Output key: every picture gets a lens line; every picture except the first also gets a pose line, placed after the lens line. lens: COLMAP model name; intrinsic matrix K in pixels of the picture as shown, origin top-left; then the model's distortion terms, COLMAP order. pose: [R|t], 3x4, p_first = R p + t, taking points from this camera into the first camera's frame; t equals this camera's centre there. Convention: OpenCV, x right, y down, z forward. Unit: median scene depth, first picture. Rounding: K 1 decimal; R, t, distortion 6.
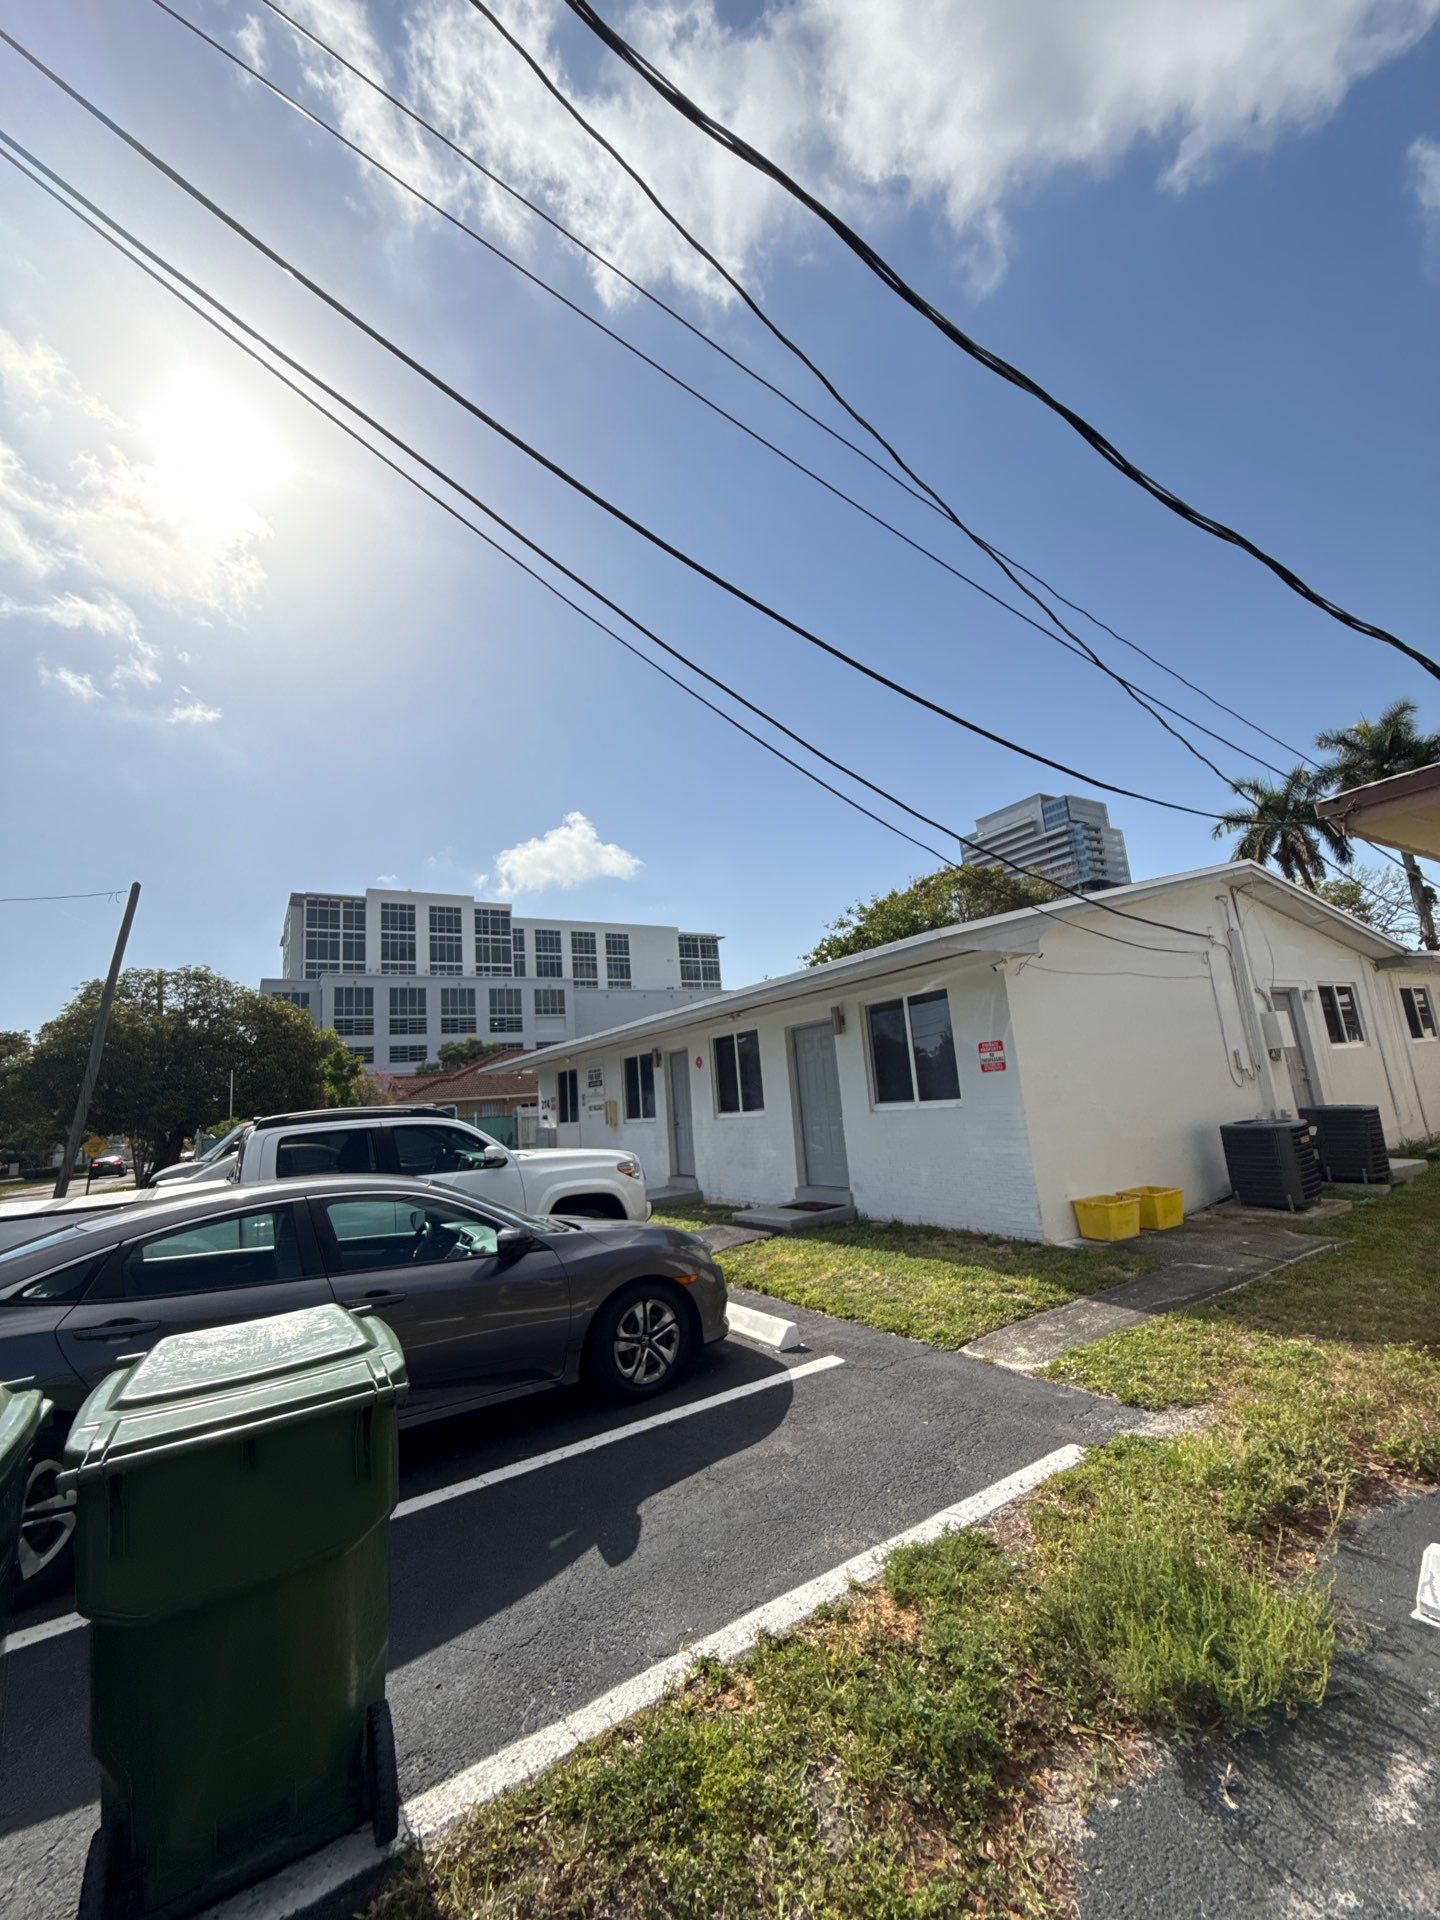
lens RADIAL K [[764.1, 0, 716.1], [0, 764.1, 961.9], [0, 0, 1]] dist [0.001616, 0.000513]
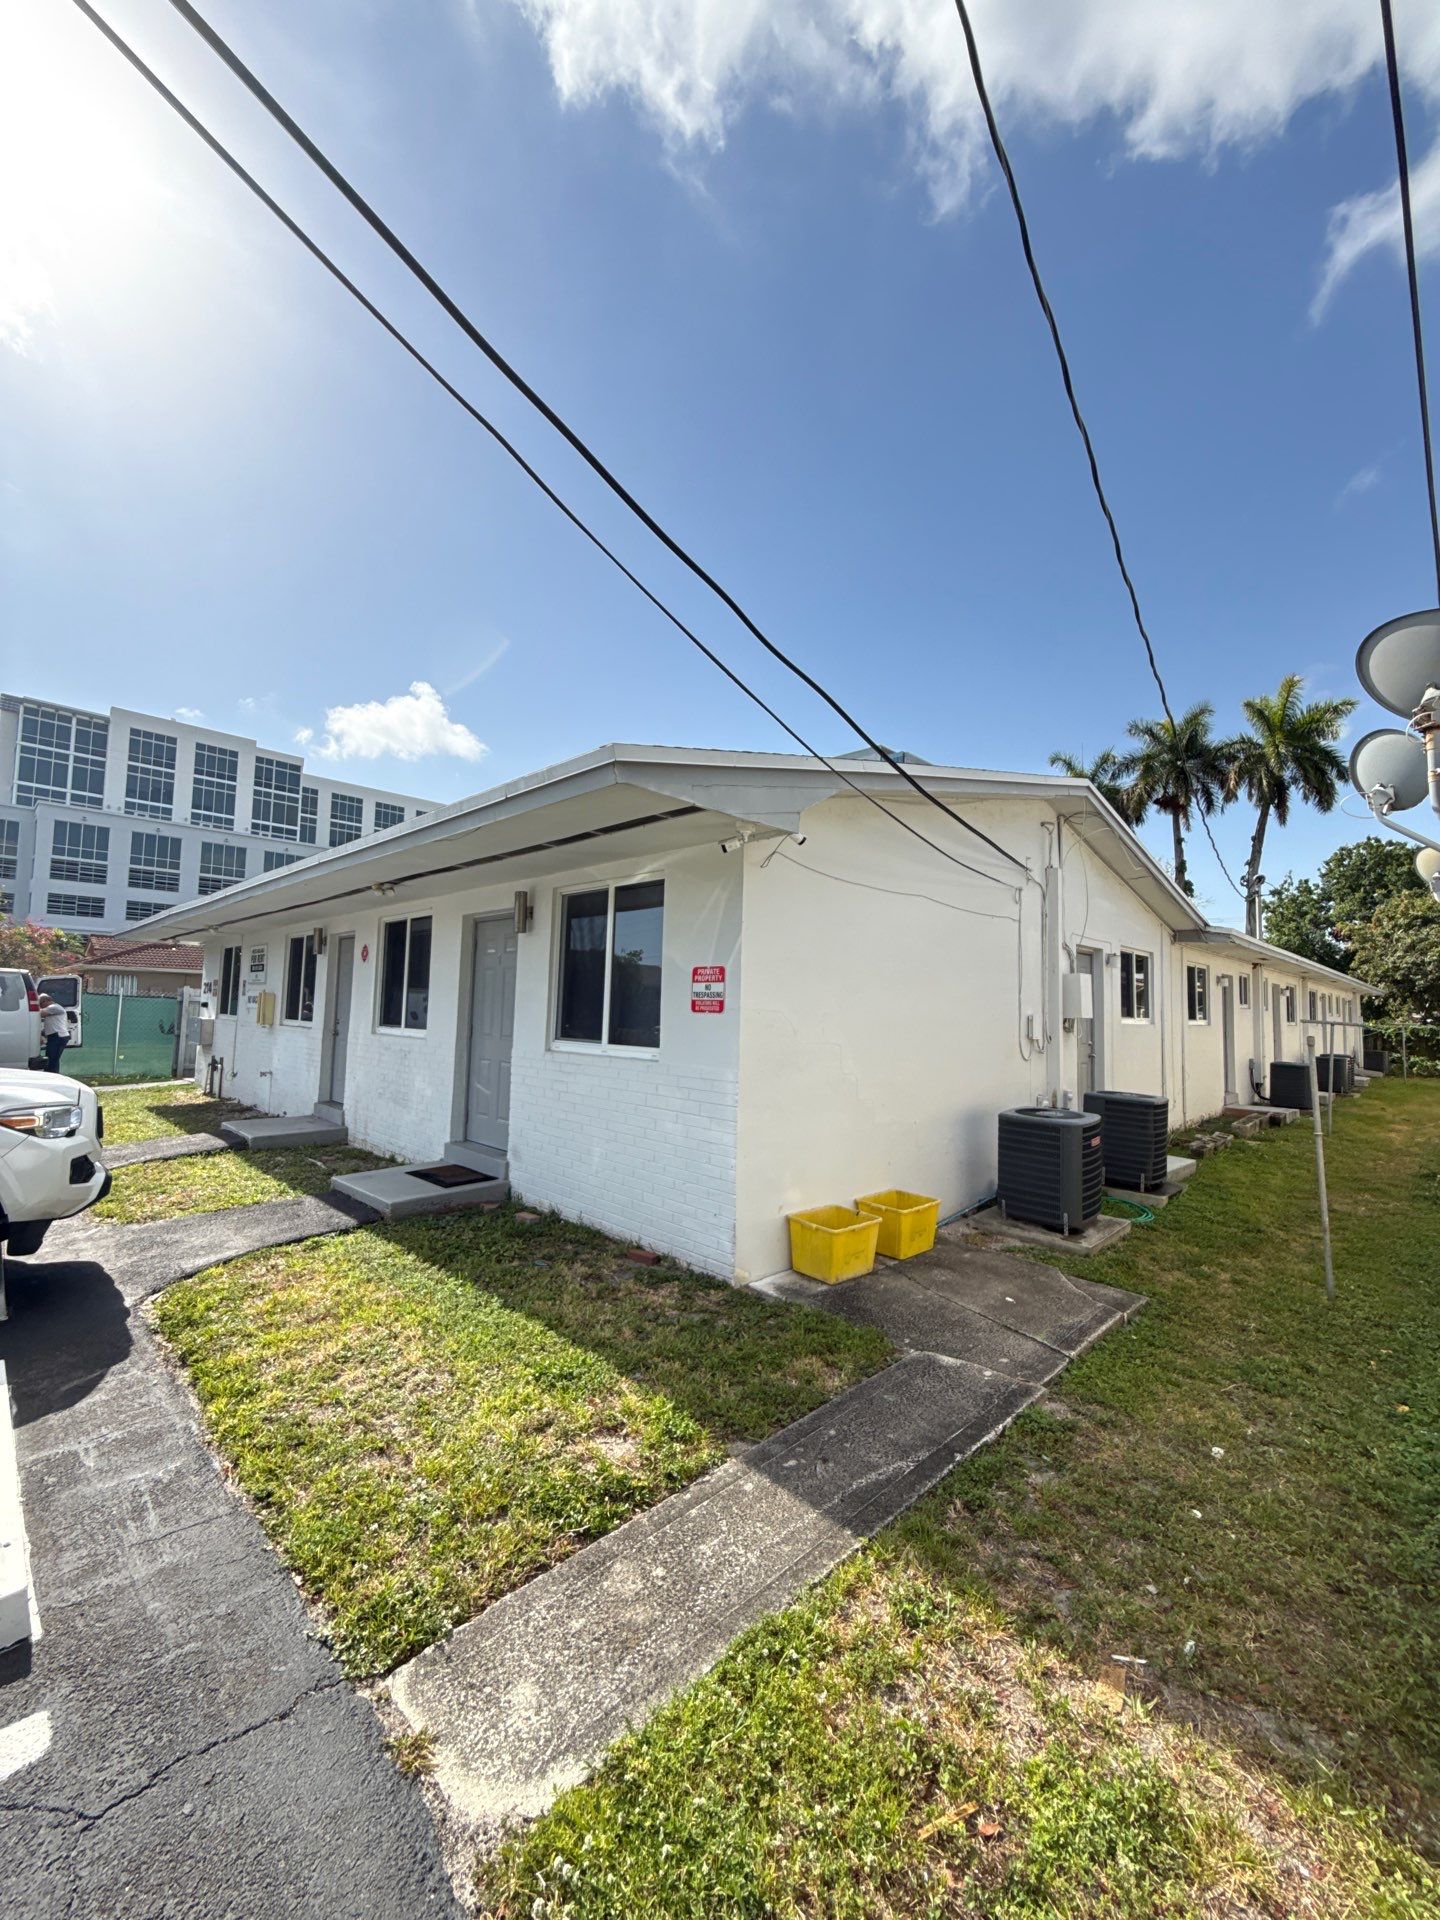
lens RADIAL K [[763.3, 0, 719.2], [0, 763.3, 963.8], [0, 0, 1]] dist [0.001021, 0.000136]
pose [[0.965521, 0.117182, 0.232462, 0.168343], [-0.143045, 0.984886, 0.097662, 0.029761], [-0.217504, -0.127547, 0.967690, 0.294606]]
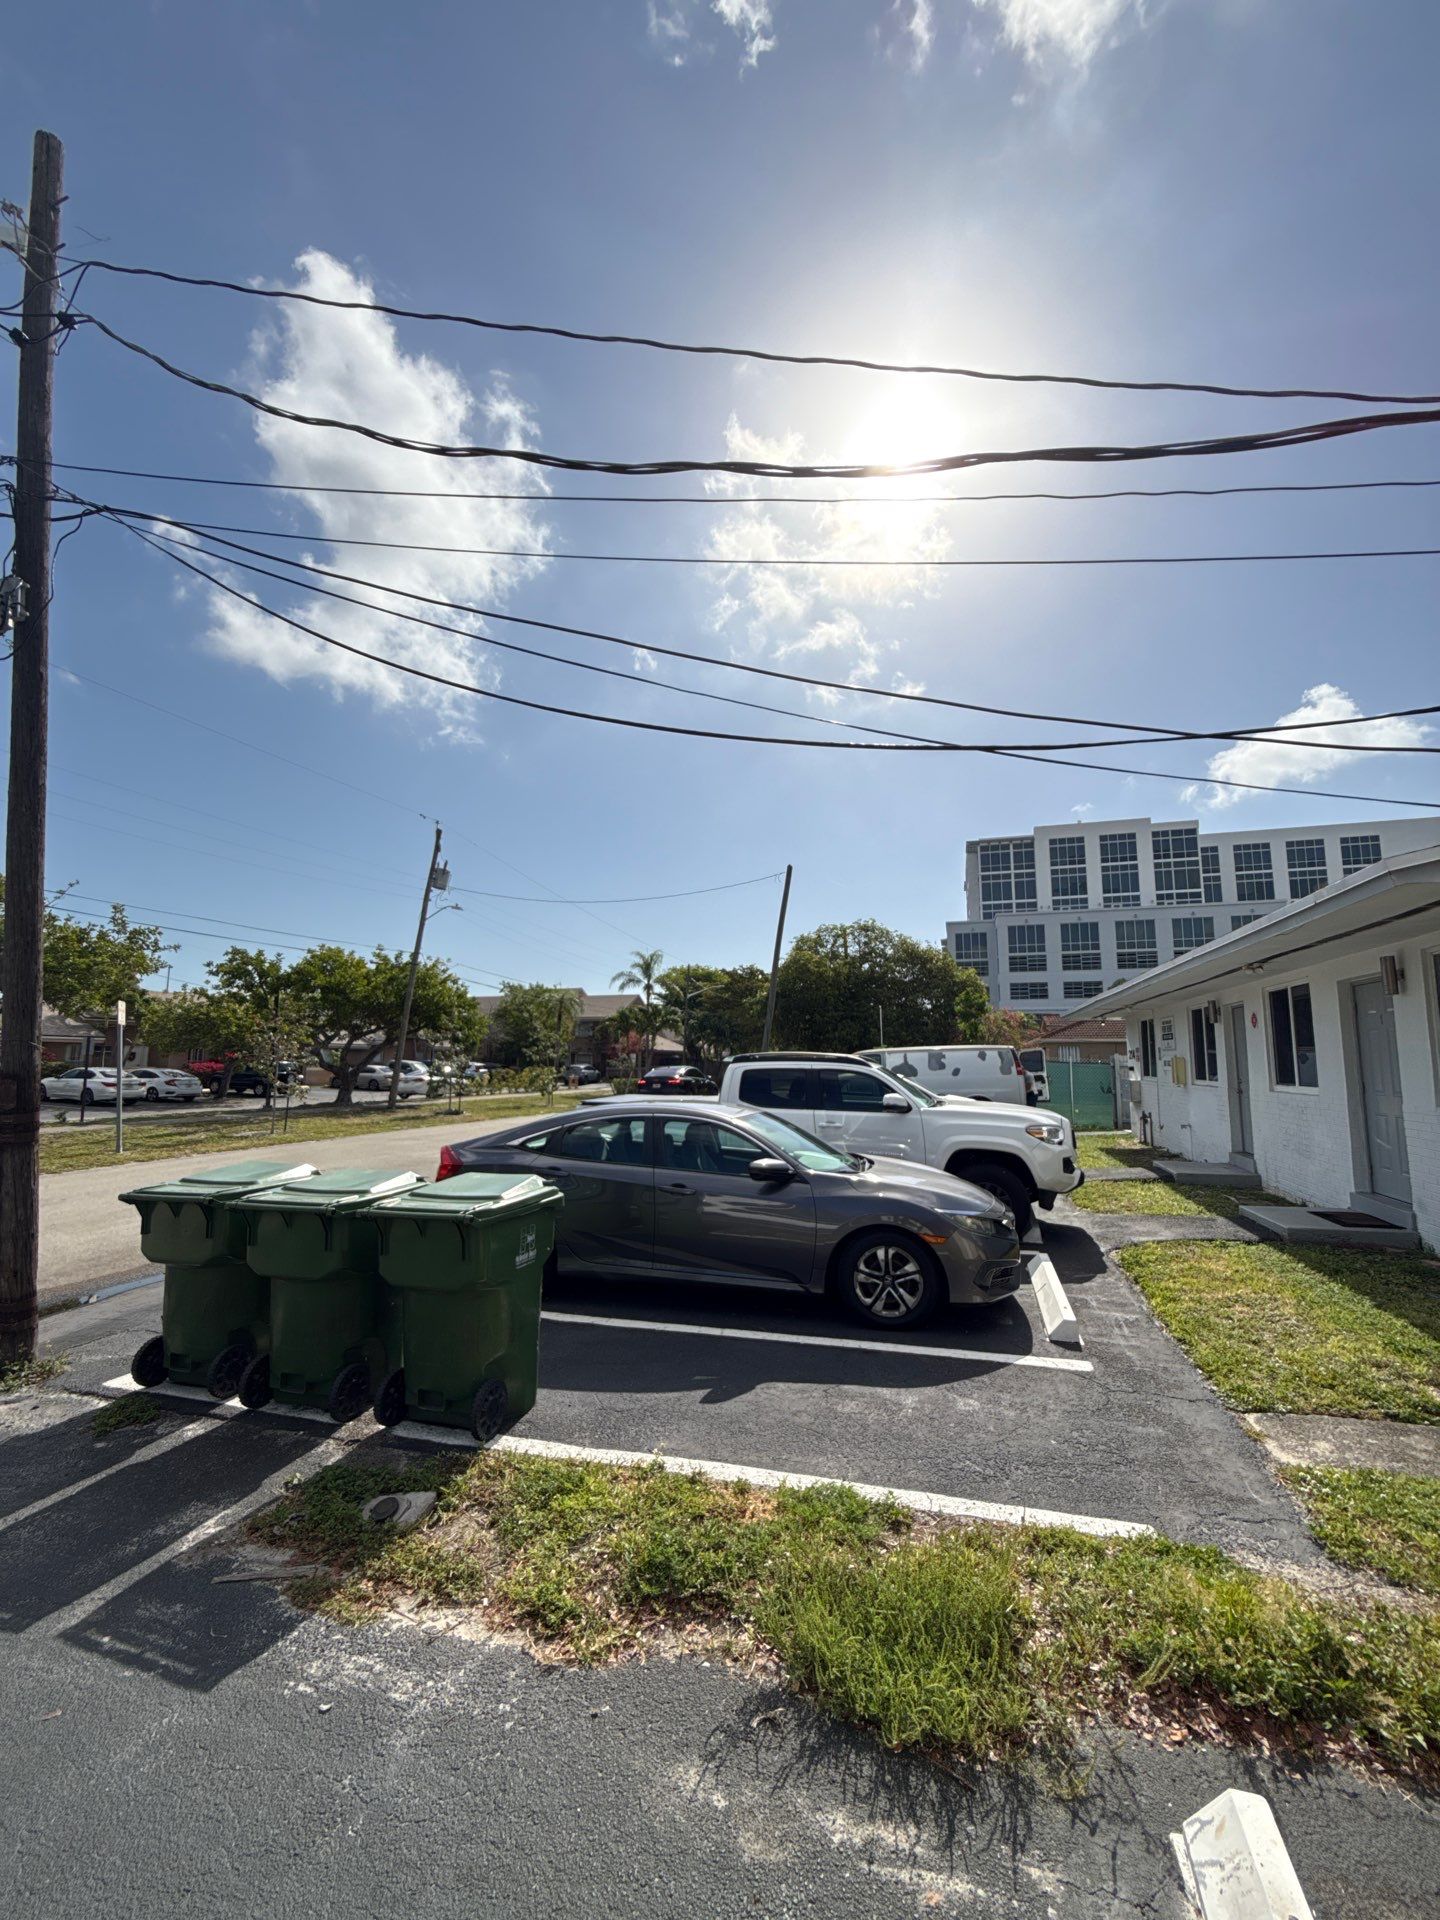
lens RADIAL K [[763.3, 0, 719.2], [0, 763.3, 963.8], [0, 0, 1]] dist [0.001021, 0.000136]
pose [[0.659944, -0.014724, -0.751171, 0.270529], [0.081401, 0.995324, 0.052006, -0.022192], [0.746892, -0.095467, 0.658056, 0.053000]]
